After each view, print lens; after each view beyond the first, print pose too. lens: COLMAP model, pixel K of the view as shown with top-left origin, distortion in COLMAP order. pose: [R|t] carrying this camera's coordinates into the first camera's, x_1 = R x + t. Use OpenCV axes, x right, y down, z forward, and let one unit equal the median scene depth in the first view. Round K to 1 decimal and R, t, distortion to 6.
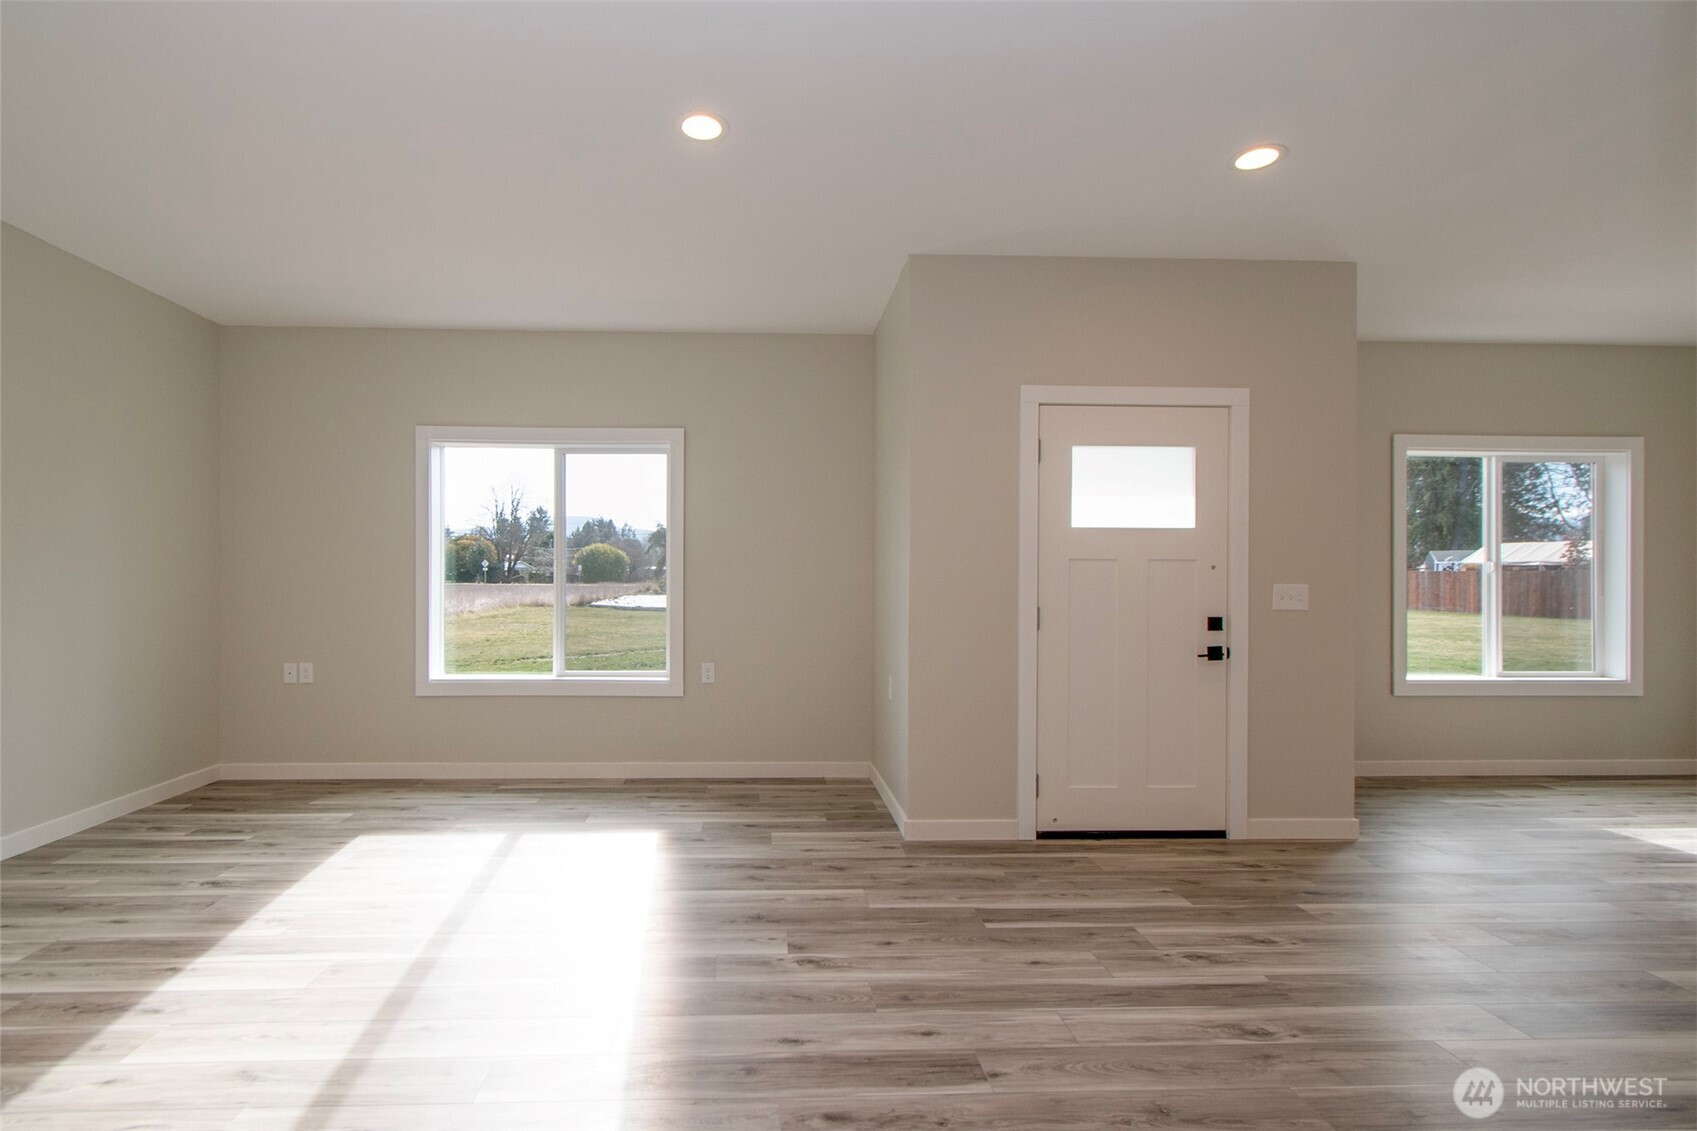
lens RADIAL K [[795.7, 0, 778.6], [0, 795.7, 582.1], [0, 0, 1]] dist [0.001875, -0.000239]
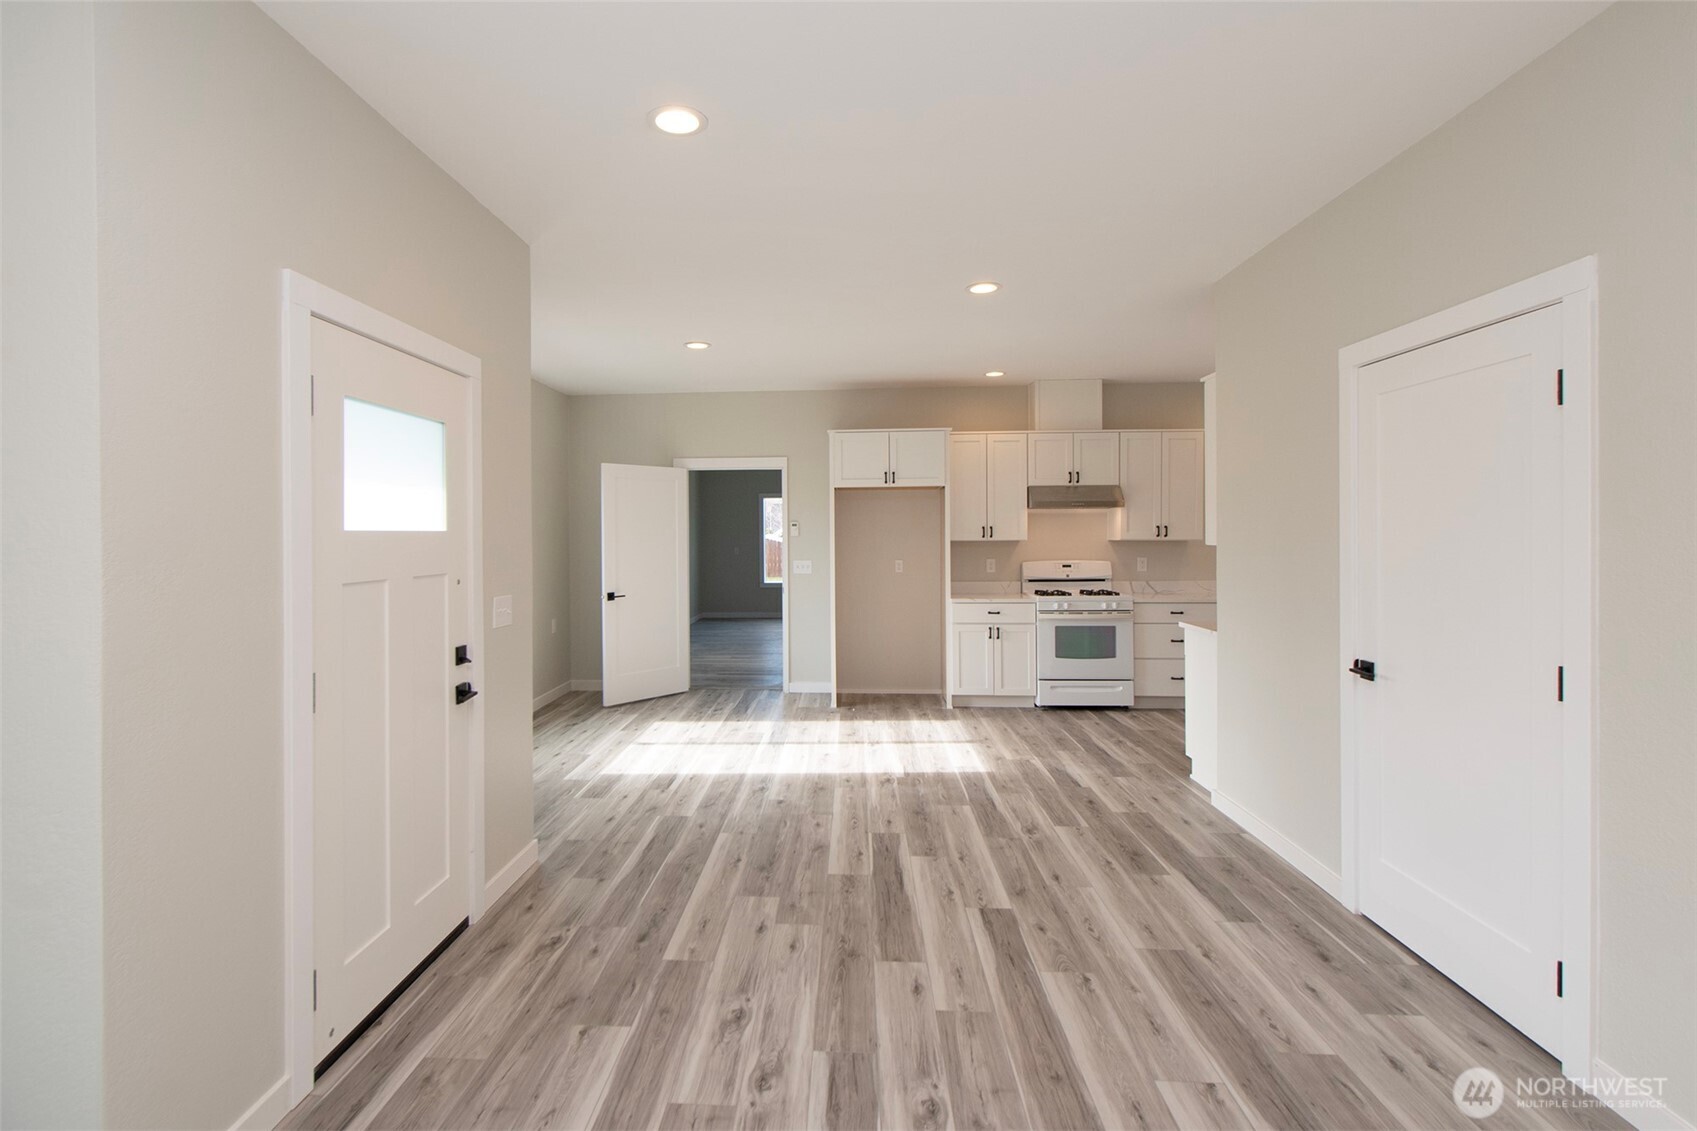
lens RADIAL K [[837.3, 0, 787.5], [0, 837.3, 535.9], [0, 0, 1]] dist [0.003343, -0.000032]
pose [[0.111759, -0.007527, 0.993707, -0.222853], [0.007232, 0.999951, 0.006761, -0.066178], [-0.993709, 0.006430, 0.111808, 0.597530]]
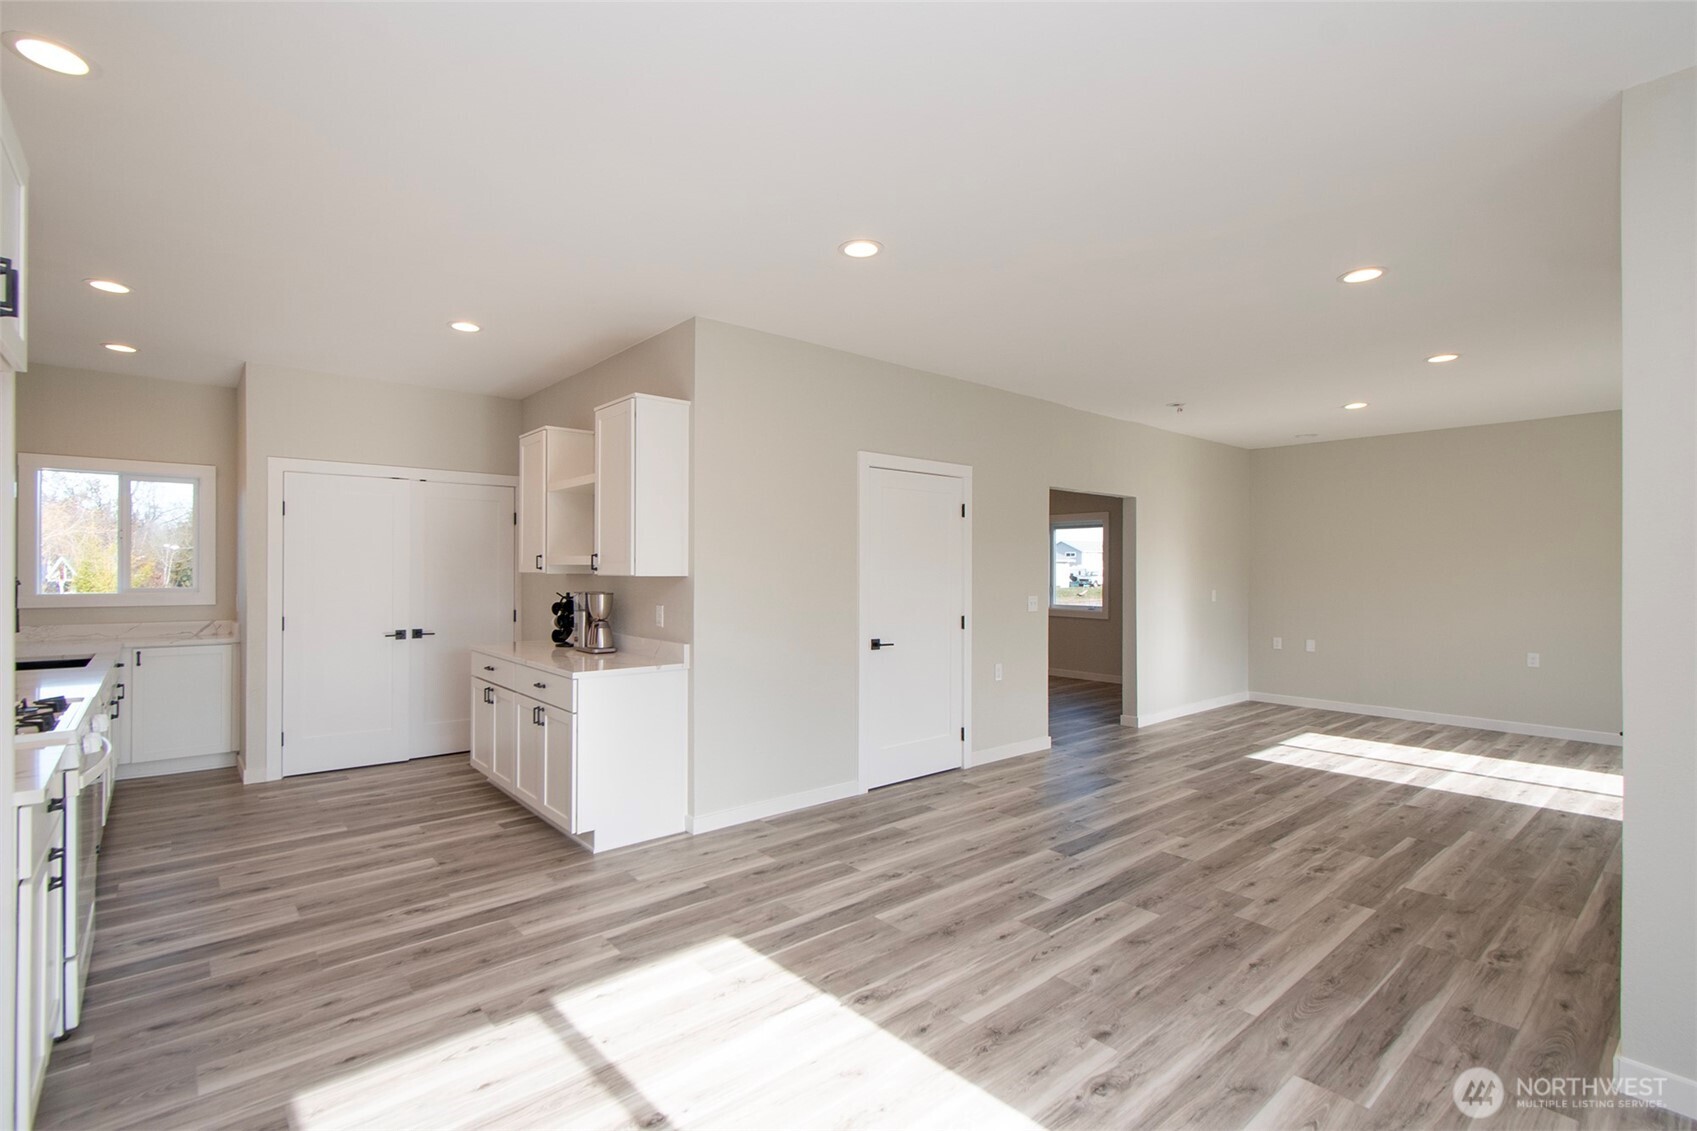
lens RADIAL K [[784.2, 0, 796.8], [0, 784.2, 564.2], [0, 0, 1]] dist [0.004561, -0.006055]
pose [[-0.796181, -0.010440, -0.604968, 1.557442], [-0.007386, 0.999944, -0.007536, -0.049452], [0.605013, -0.001532, -0.796214, 1.101595]]
